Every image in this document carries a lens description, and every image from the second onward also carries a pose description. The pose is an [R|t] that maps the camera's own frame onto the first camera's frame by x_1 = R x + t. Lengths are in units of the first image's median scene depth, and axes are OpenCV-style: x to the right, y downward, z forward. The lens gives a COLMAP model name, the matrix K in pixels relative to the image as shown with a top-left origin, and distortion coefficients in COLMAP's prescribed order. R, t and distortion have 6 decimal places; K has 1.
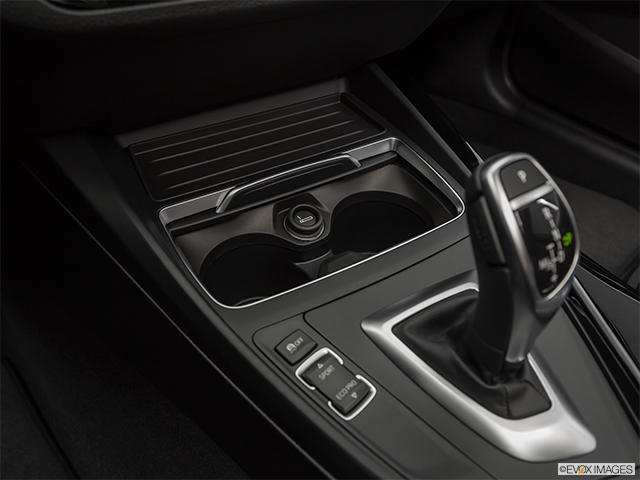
lens RADIAL K [[518.3, 0, 320.0], [0, 518.3, 240.0], [0, 0, 1]] dist [-0.121718, 0.007964]
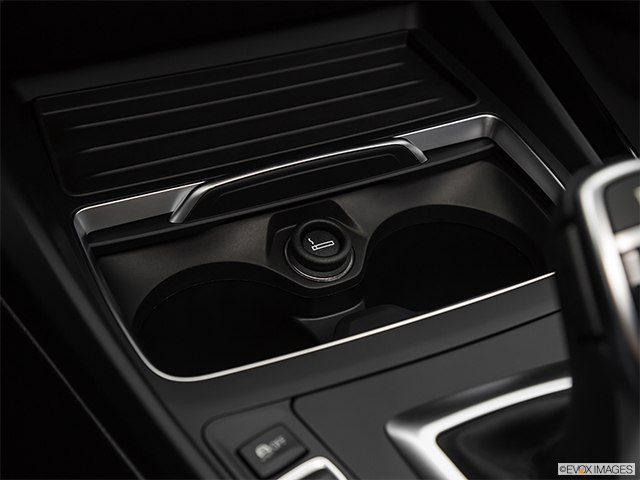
lens RADIAL K [[983.6, 0, 320.0], [0, 983.6, 240.0], [0, 0, 1]] dist [0.032296, 0.016731]
pose [[0.994290, 0.073673, -0.077200, 0.071153], [-0.077252, 0.996020, -0.044451, 0.005395], [0.073618, 0.050161, 0.996024, -0.145217]]
